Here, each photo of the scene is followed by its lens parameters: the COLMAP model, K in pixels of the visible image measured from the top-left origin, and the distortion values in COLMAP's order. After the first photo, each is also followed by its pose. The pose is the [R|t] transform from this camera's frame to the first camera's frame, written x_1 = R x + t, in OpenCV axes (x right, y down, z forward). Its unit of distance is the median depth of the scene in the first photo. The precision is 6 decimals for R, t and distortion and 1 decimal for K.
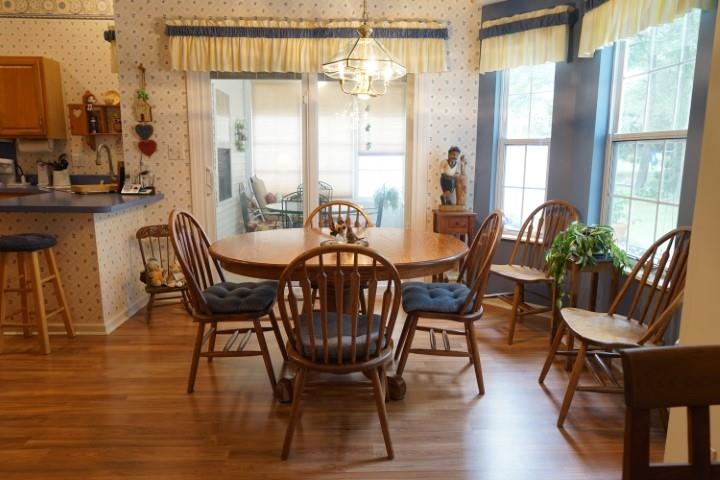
lens RADIAL K [[478.5, 0, 362.4], [0, 478.5, 234.5], [0, 0, 1]] dist [-0.032460, 0.022421]
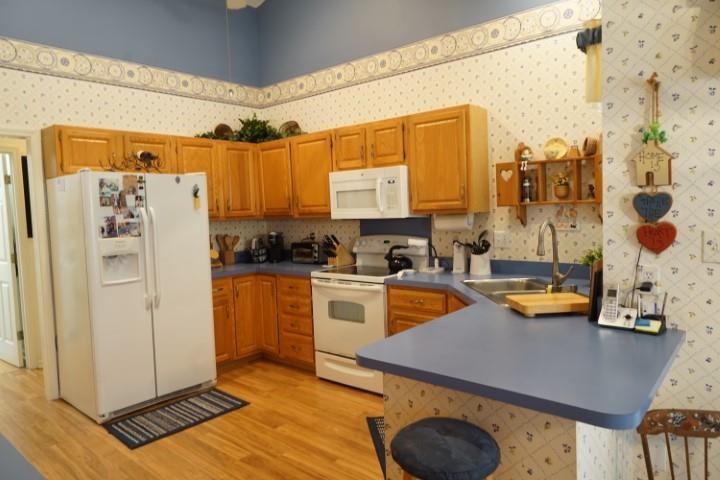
lens RADIAL K [[478.5, 0, 362.4], [0, 478.5, 234.5], [0, 0, 1]] dist [-0.032460, 0.022421]
pose [[0.728984, 0.008314, -0.684480, -0.282978], [-0.074416, 0.994963, -0.067170, -0.108971], [0.680474, 0.099902, 0.725931, 0.361085]]
